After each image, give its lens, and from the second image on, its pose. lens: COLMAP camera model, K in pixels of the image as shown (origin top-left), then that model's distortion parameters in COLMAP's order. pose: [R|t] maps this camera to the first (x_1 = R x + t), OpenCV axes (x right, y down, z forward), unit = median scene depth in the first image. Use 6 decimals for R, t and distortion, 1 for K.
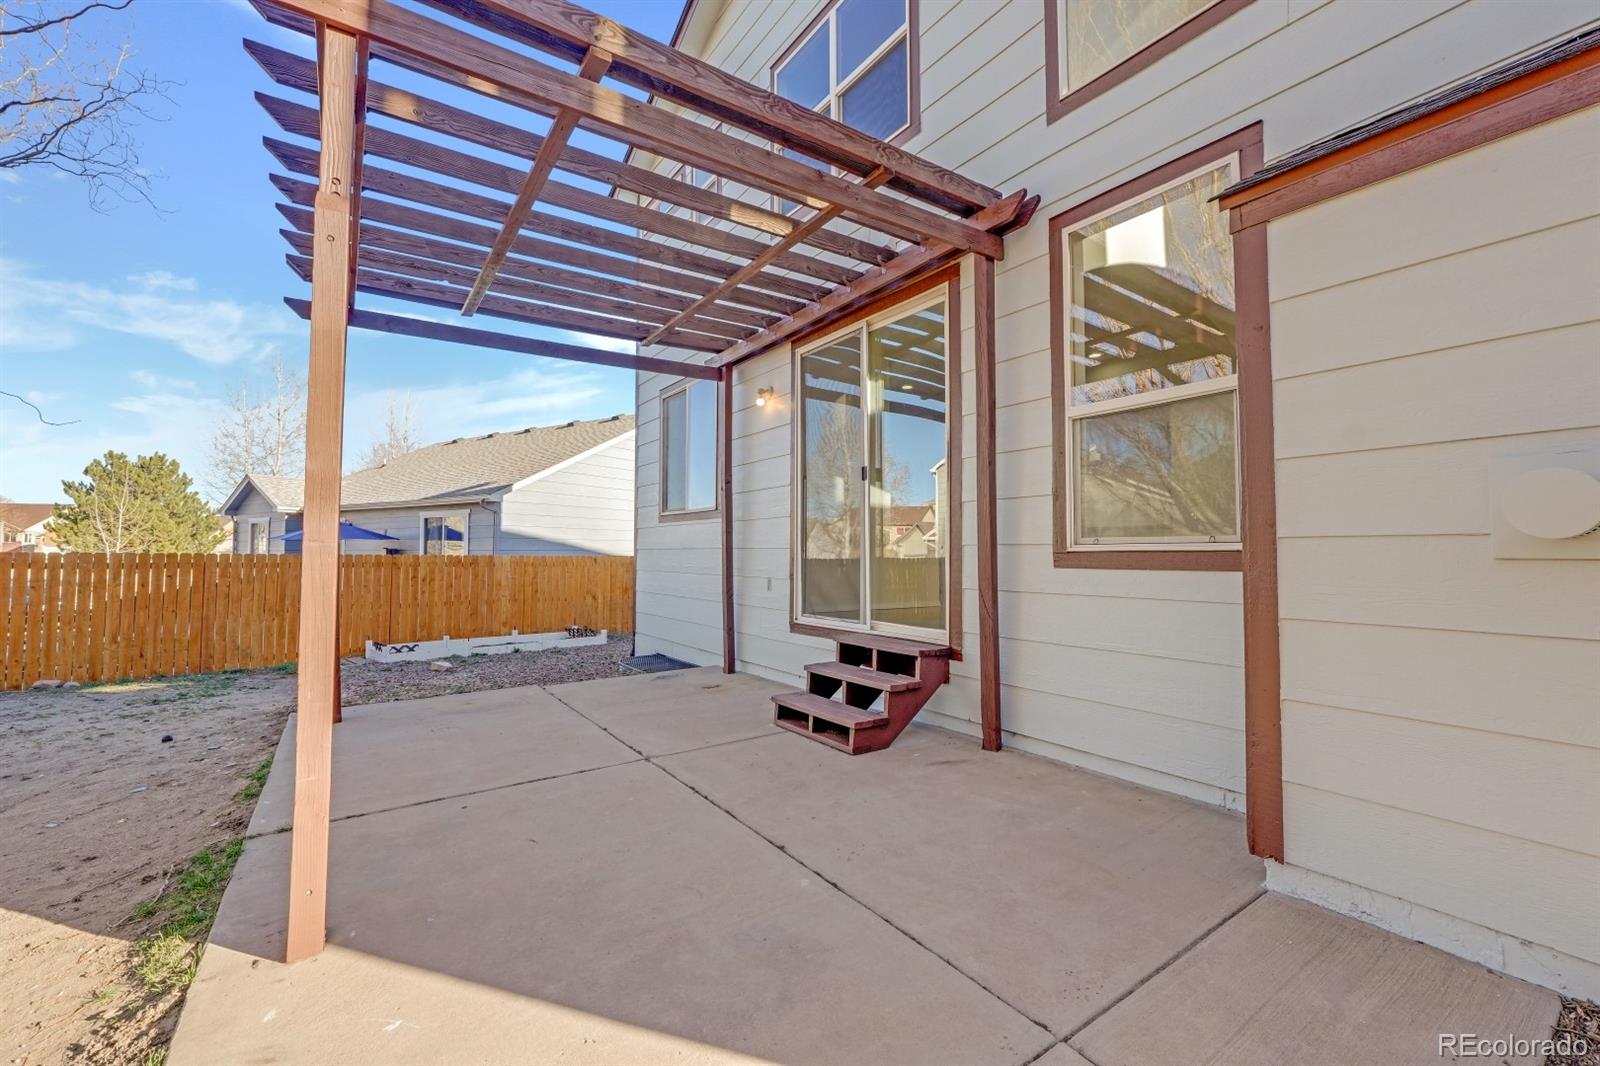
lens RADIAL K [[679.3, 0, 797.5], [0, 679.3, 525.6], [0, 0, 1]] dist [0.000075, 0.000202]
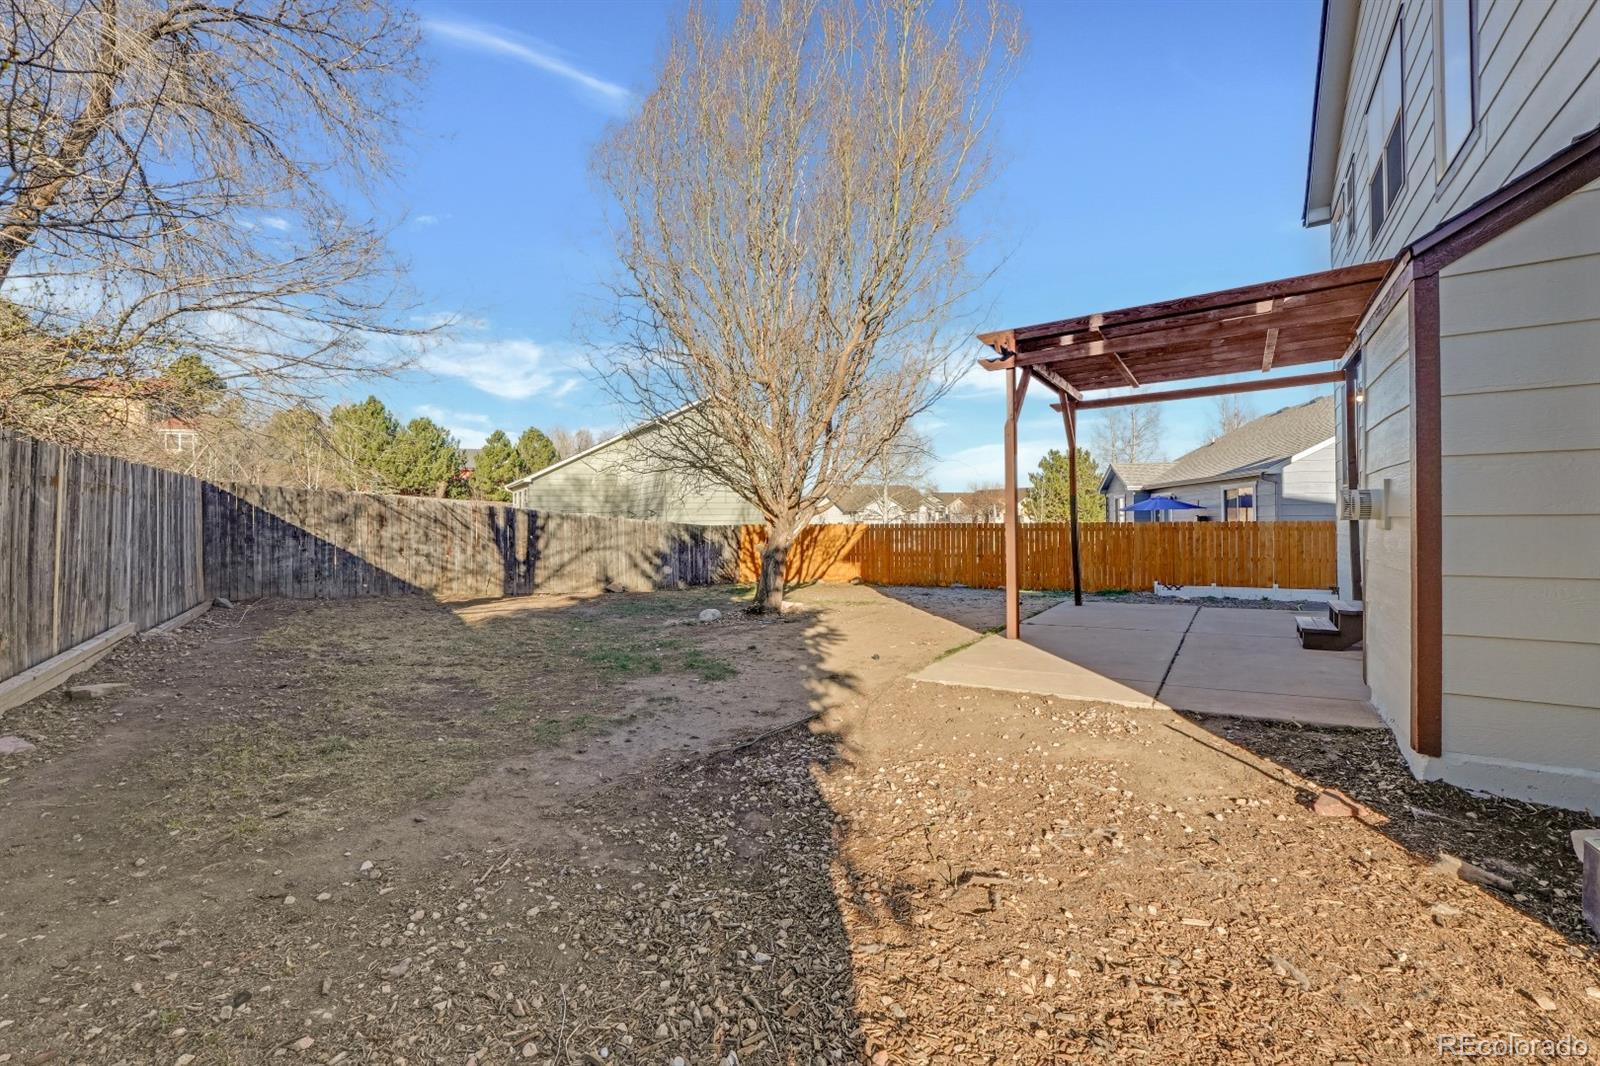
lens RADIAL K [[679.3, 0, 797.5], [0, 679.3, 525.6], [0, 0, 1]] dist [0.000075, 0.000202]
pose [[0.395877, -0.006150, -0.918283, 0.336871], [0.053295, 0.998446, 0.016289, -0.011311], [0.916756, -0.055389, 0.395589, -0.222829]]
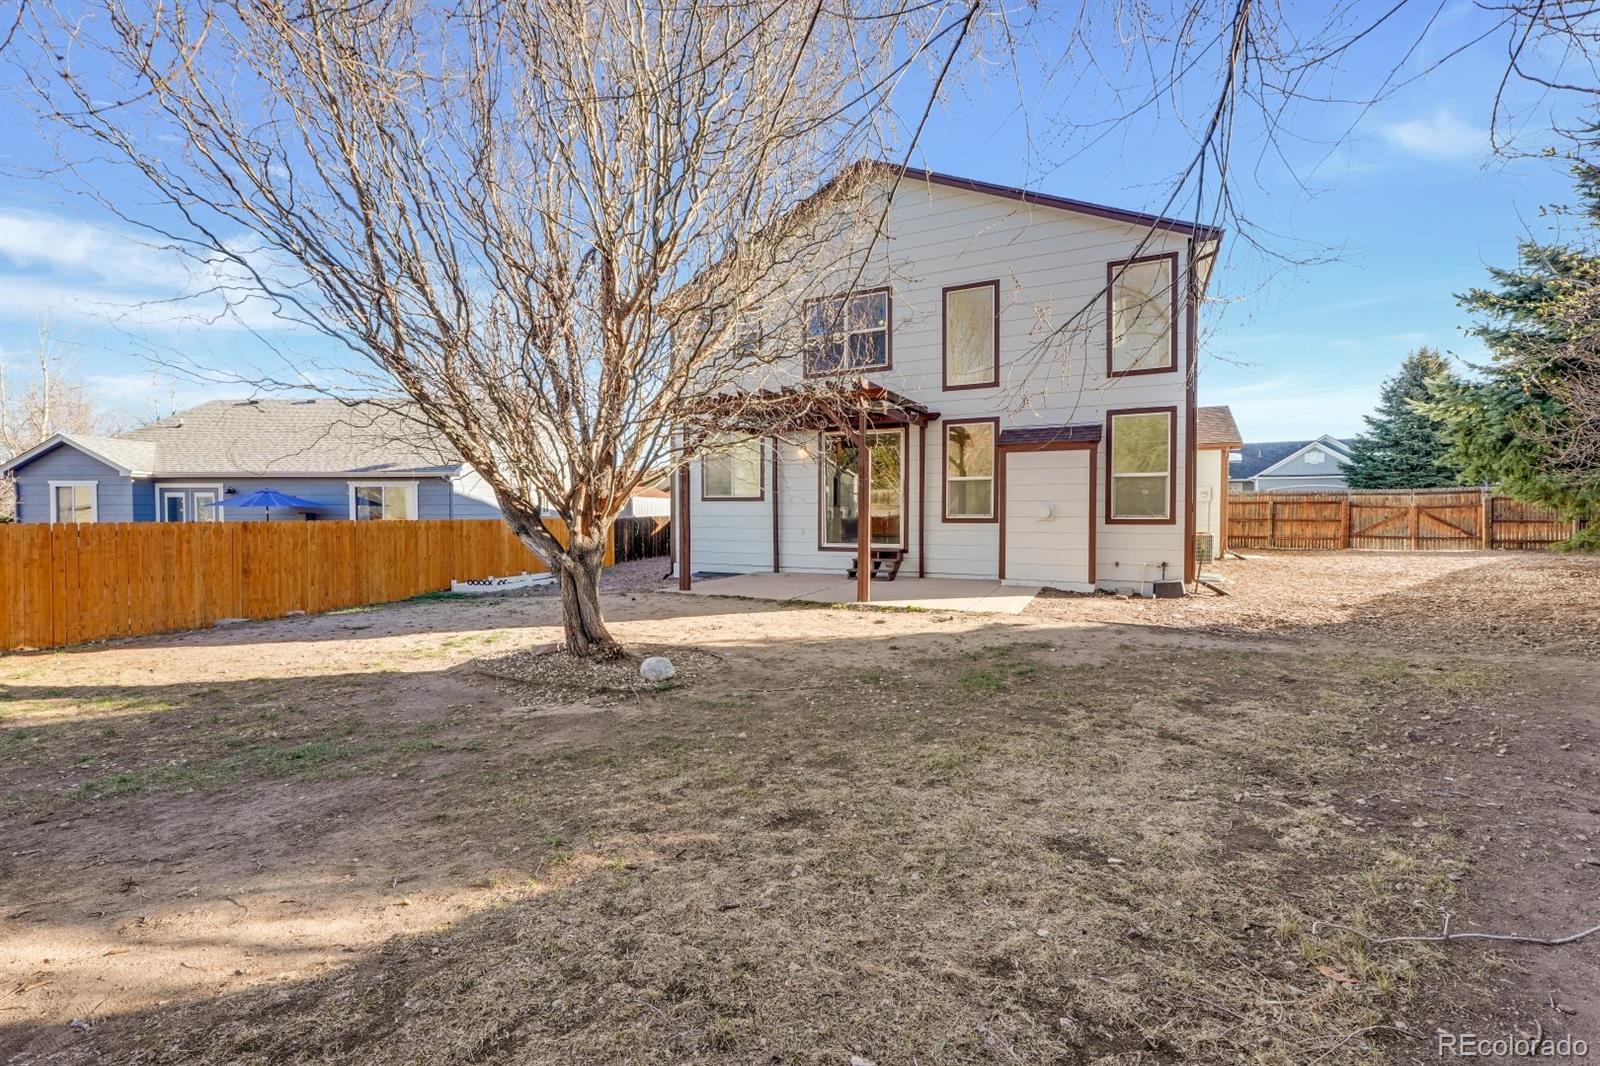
lens RADIAL K [[679.3, 0, 797.5], [0, 679.3, 525.6], [0, 0, 1]] dist [0.000075, 0.000202]
pose [[0.876263, -0.006122, 0.481795, -0.598018], [-0.020119, 0.998582, 0.049281, -0.024644], [-0.481413, -0.052876, 0.874897, -0.518235]]
